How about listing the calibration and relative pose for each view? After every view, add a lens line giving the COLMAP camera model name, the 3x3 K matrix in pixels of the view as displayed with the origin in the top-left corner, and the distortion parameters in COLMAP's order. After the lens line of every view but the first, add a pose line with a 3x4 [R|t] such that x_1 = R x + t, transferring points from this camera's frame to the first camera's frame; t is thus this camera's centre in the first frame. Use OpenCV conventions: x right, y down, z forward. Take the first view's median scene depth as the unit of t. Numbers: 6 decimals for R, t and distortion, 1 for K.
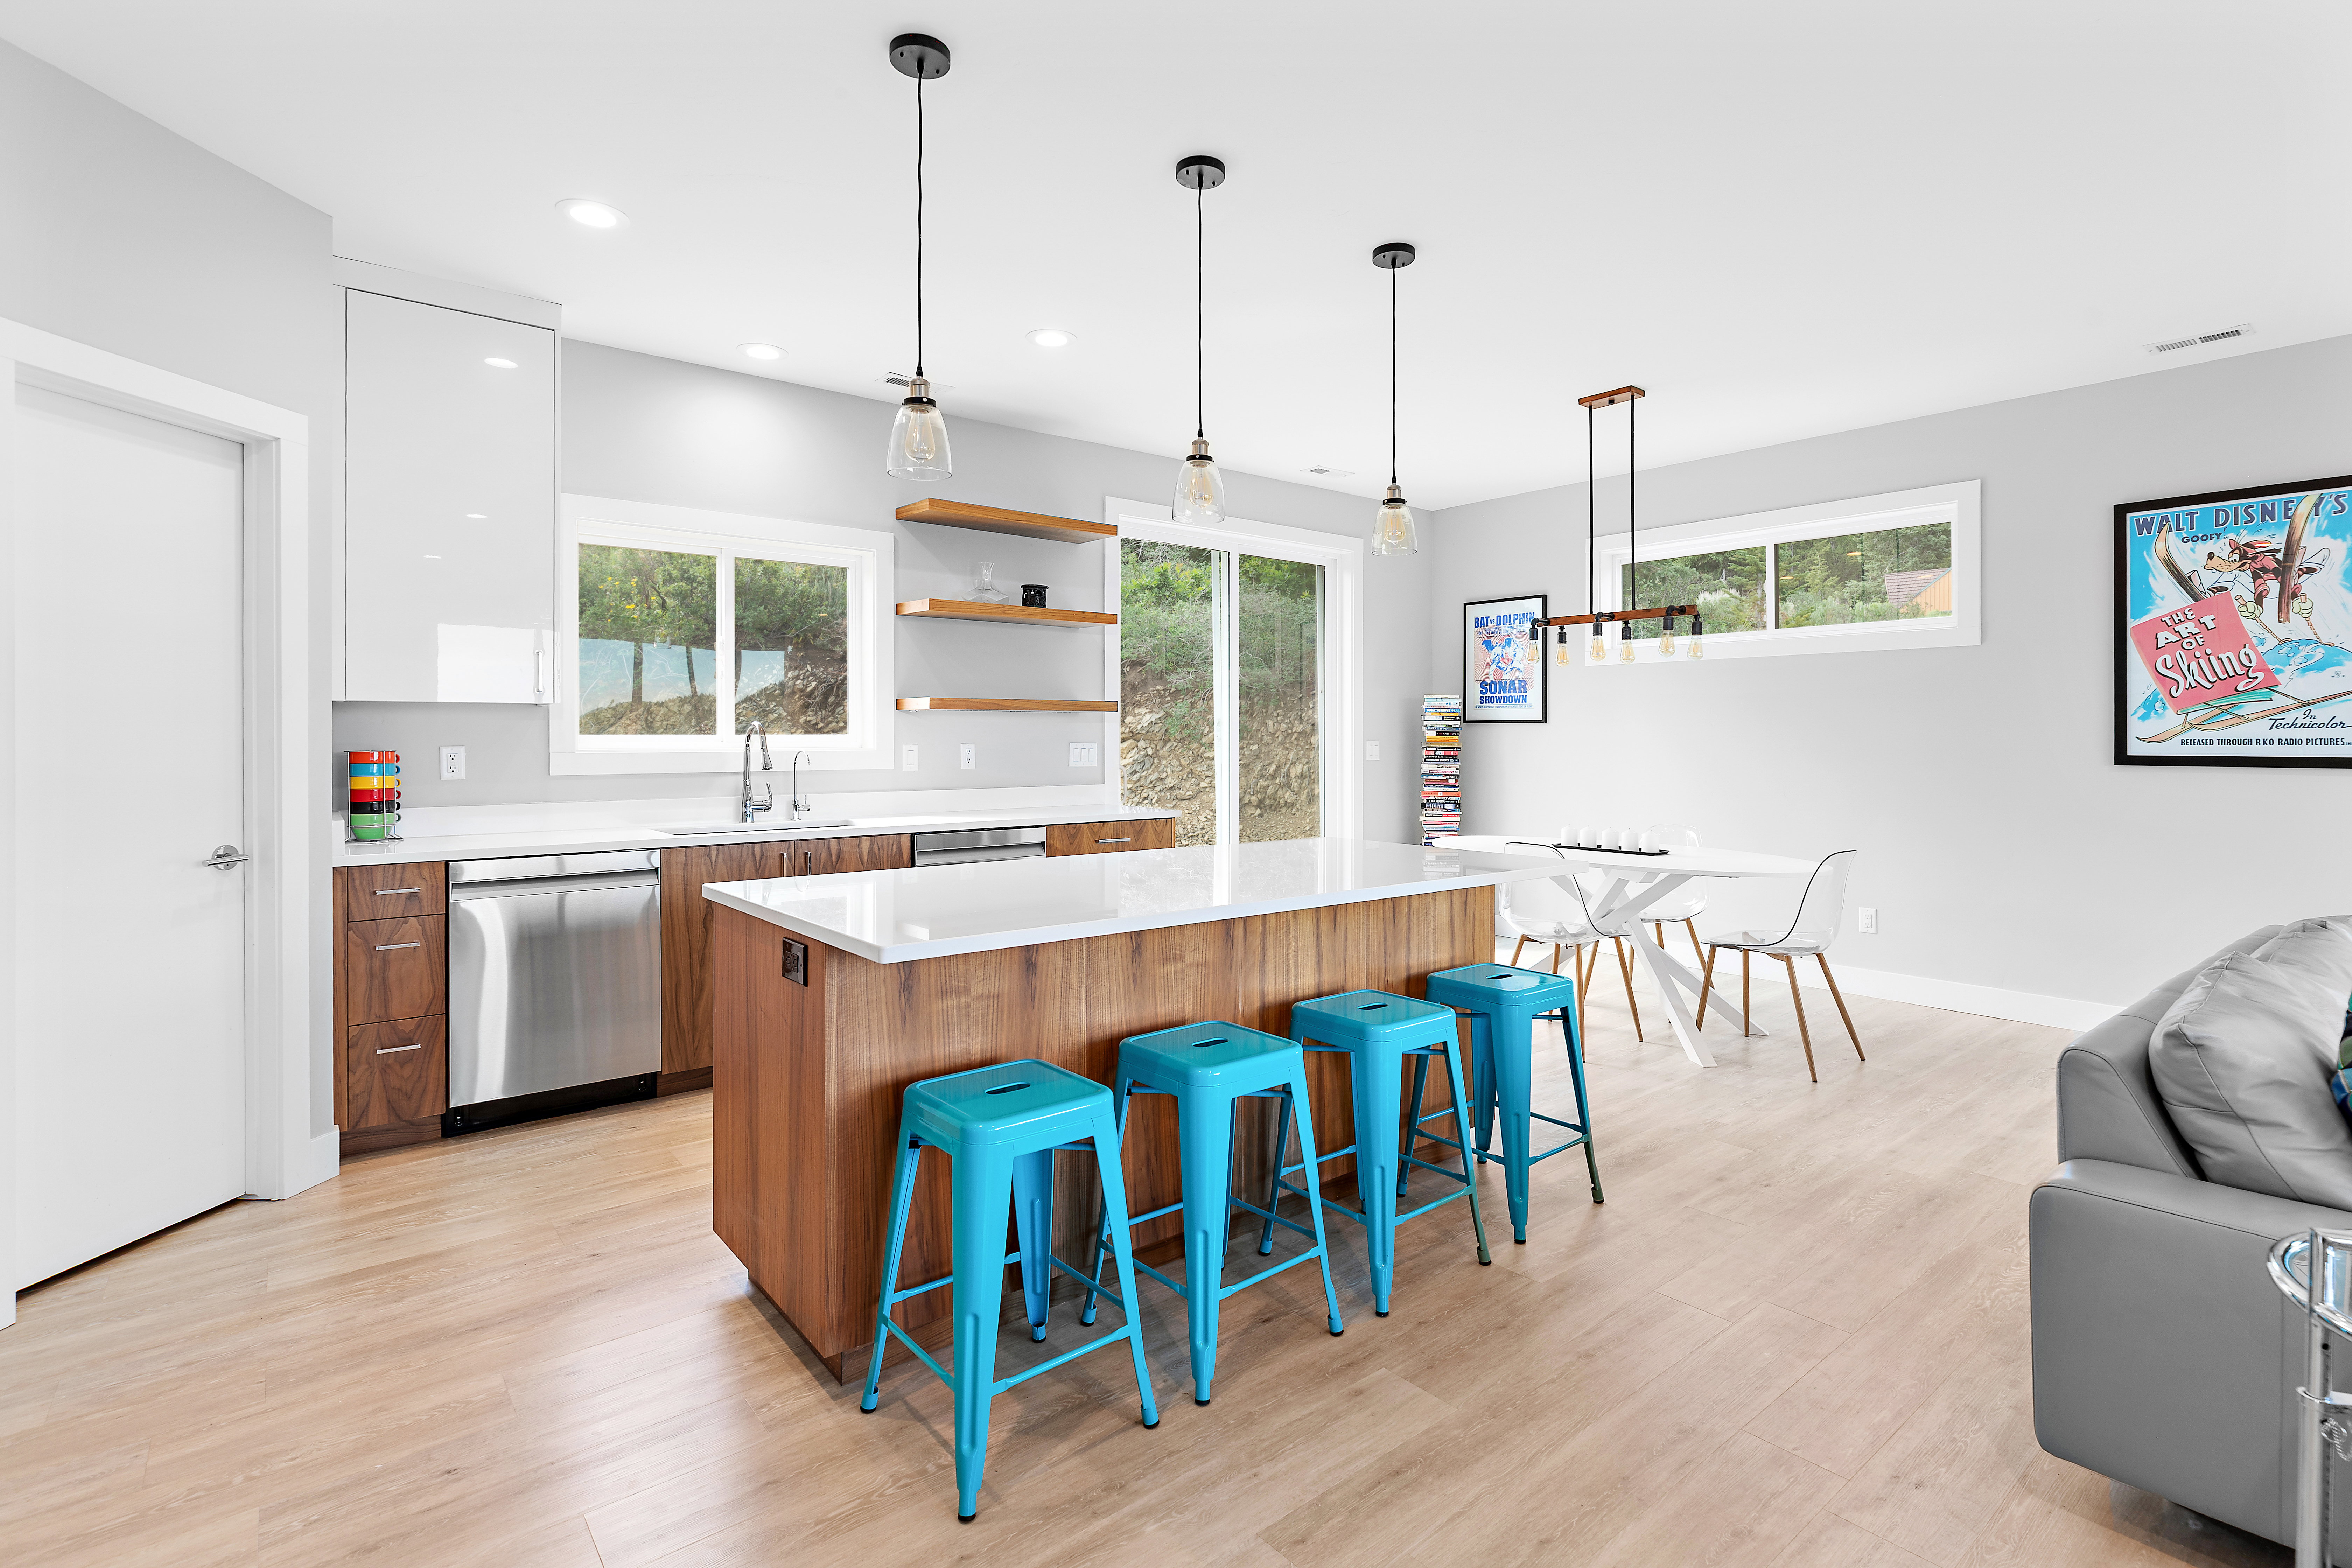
lens RADIAL K [[1118.2, 0, 1194.7], [0, 1118.2, 731.0], [0, 0, 1]] dist [-0.004308, 0.000157]
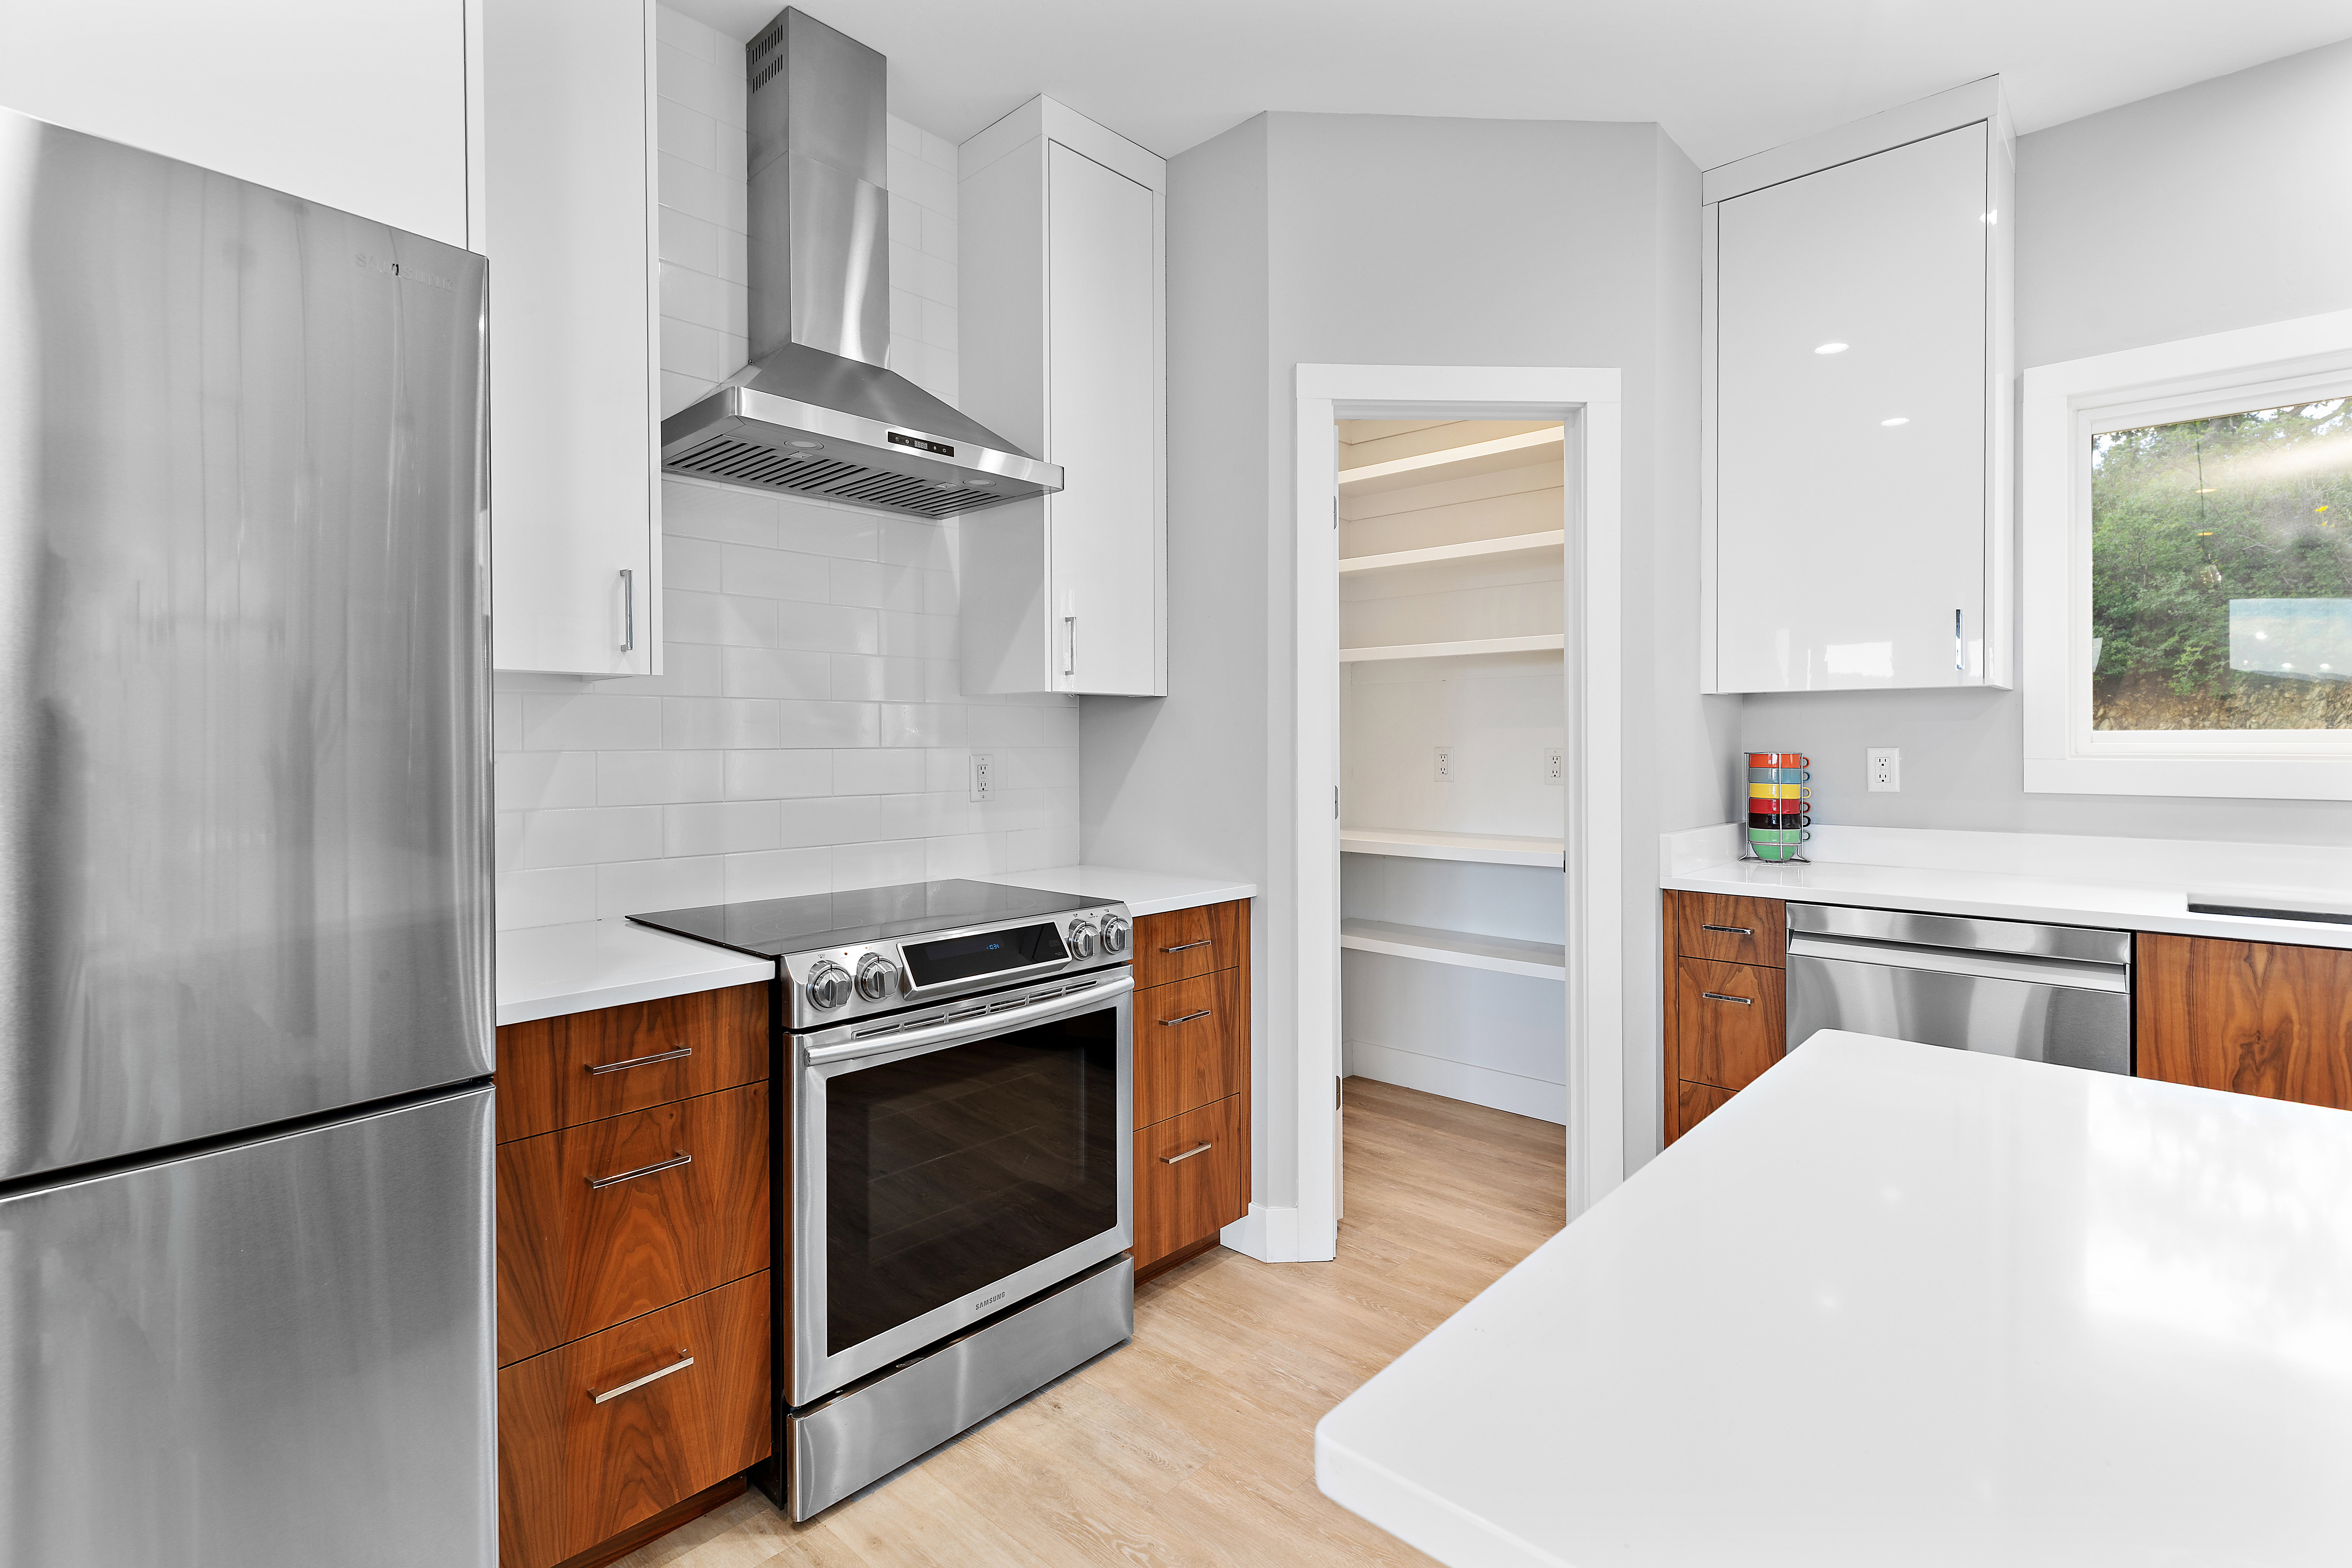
lens RADIAL K [[1093.8, 0, 1197.1], [0, 1093.8, 752.4], [0, 0, 1]] dist [0.001055, -0.000747]
pose [[0.145923, 0.009282, -0.989252, 0.002195], [0.010396, 0.999886, 0.010915, 0.004186], [0.989241, -0.011877, 0.145810, 0.460956]]
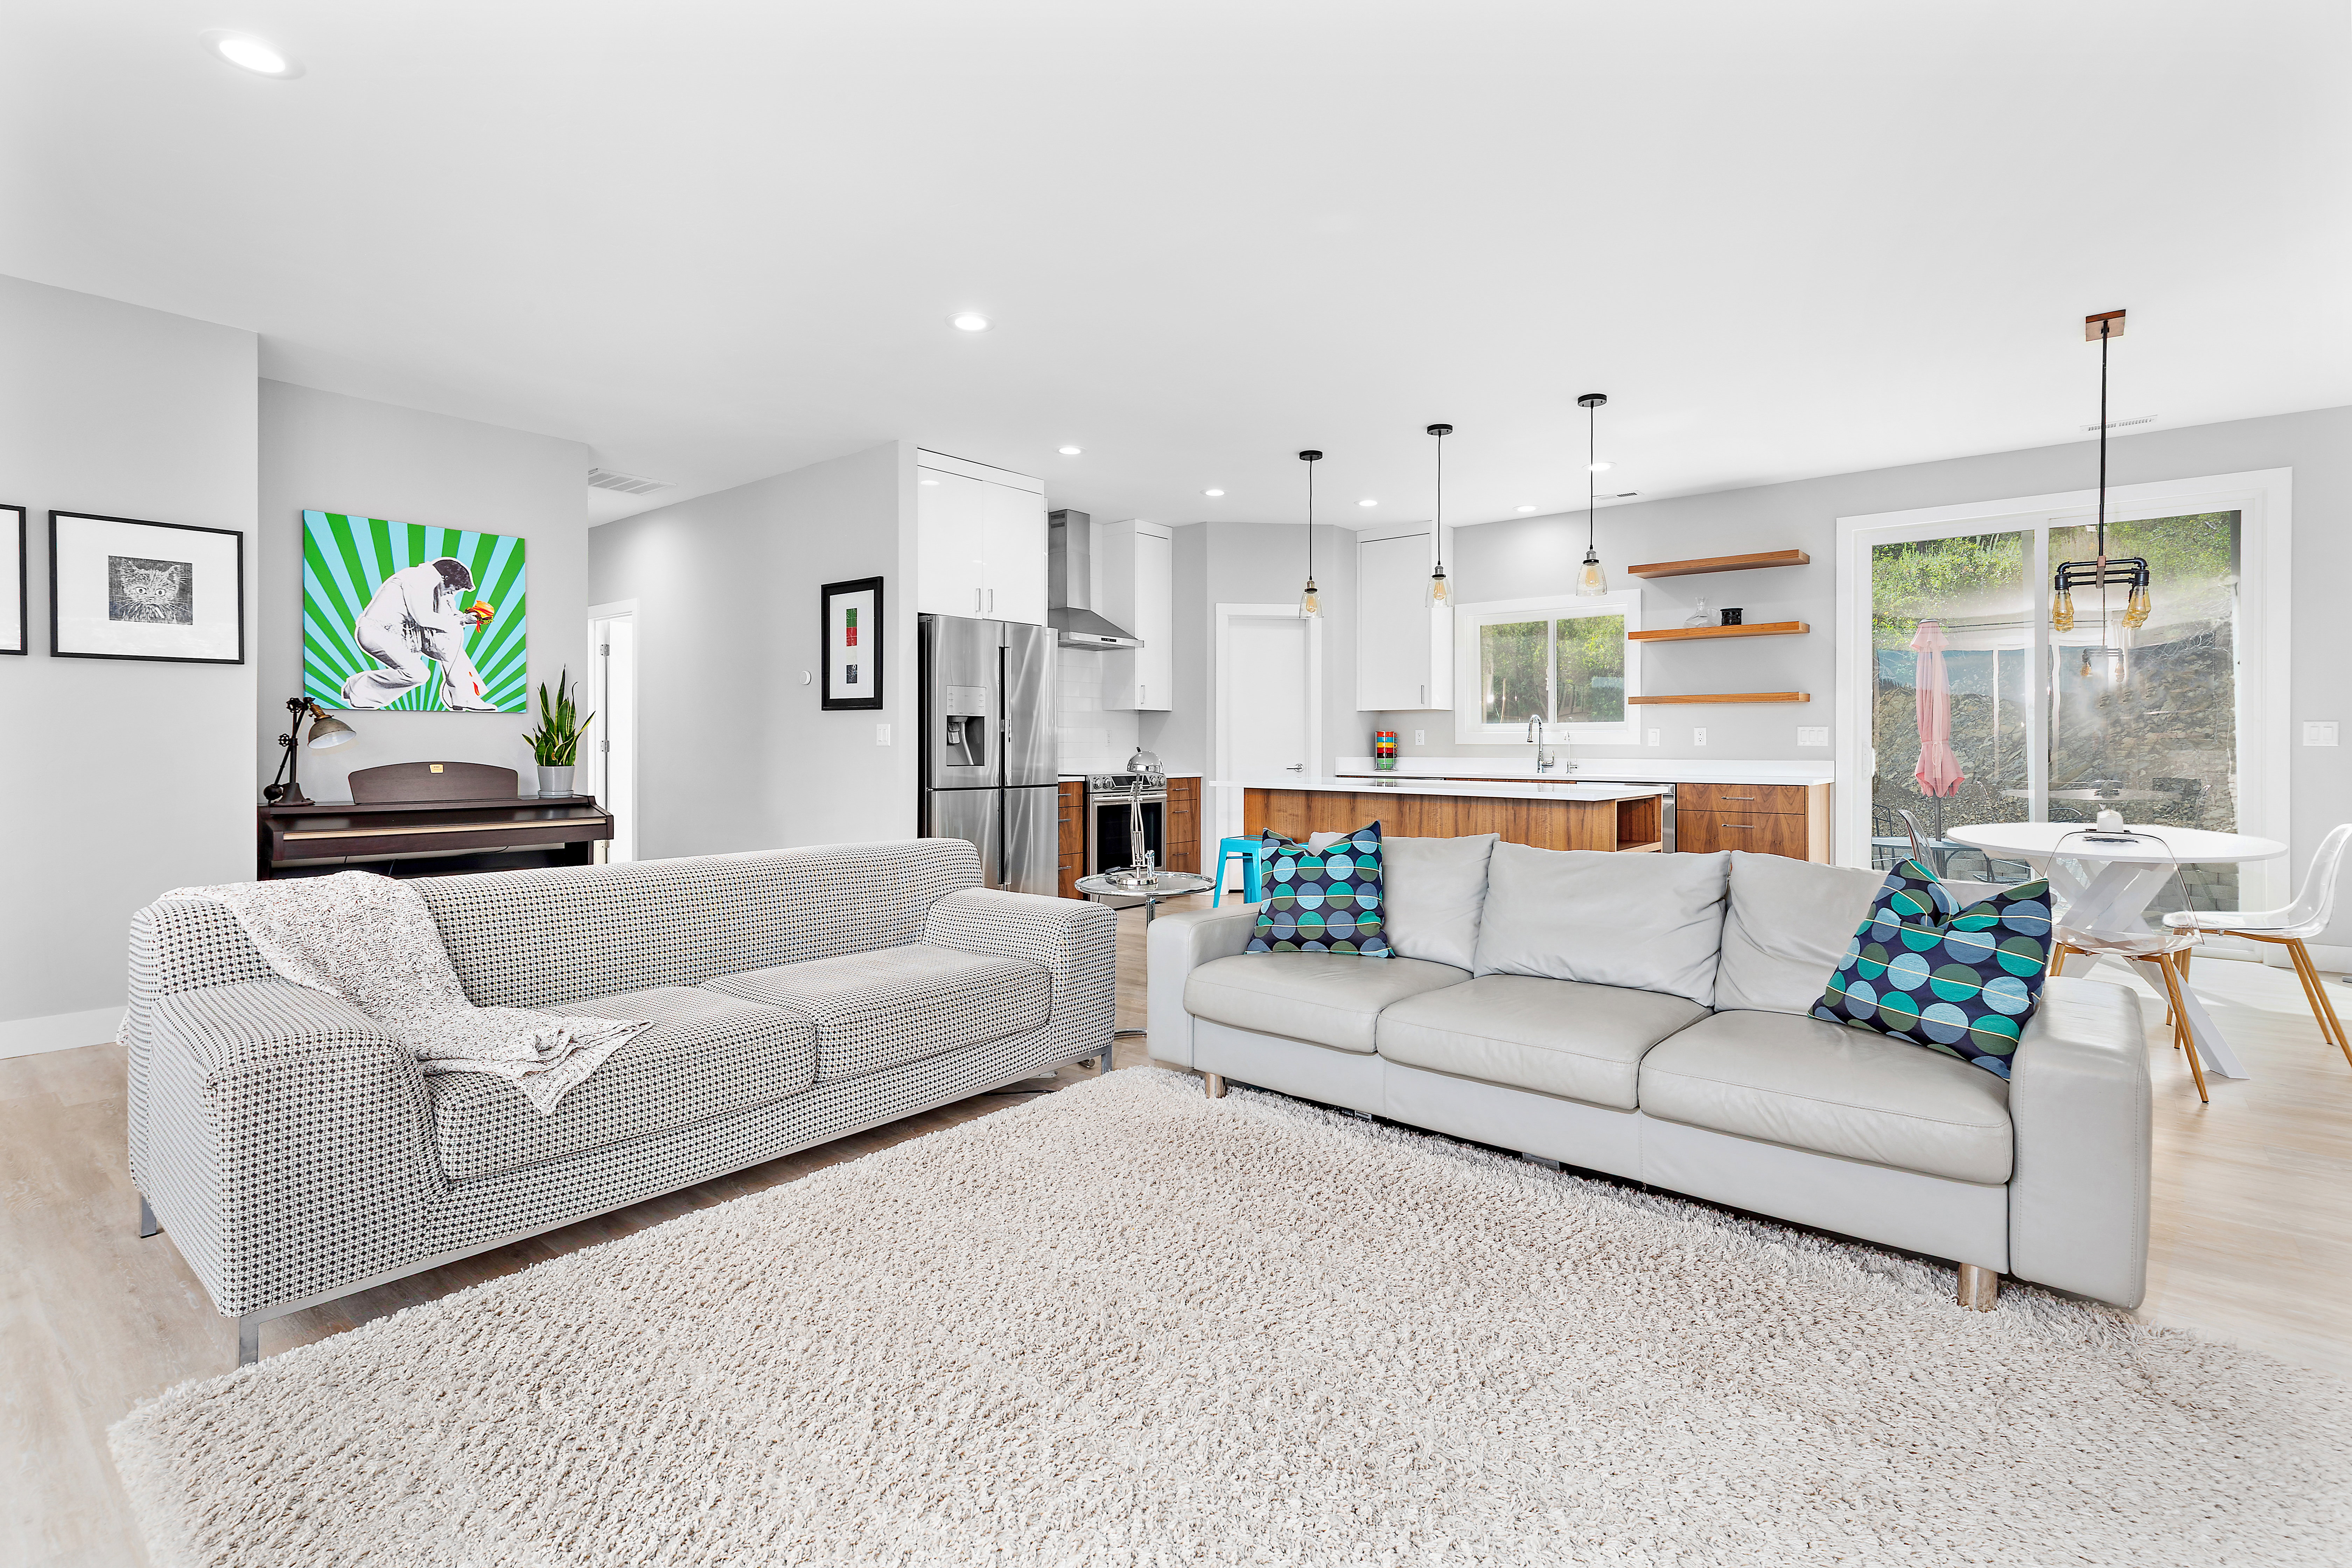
lens RADIAL K [[1093.8, 0, 1194.2], [0, 1093.8, 748.9], [0, 0, 1]] dist [0.001055, -0.000747]
pose [[0.189701, 0.006957, -0.981817, 1.456173], [0.004437, 0.999959, 0.007942, 0.035090], [0.981832, -0.005863, 0.189662, 0.168018]]
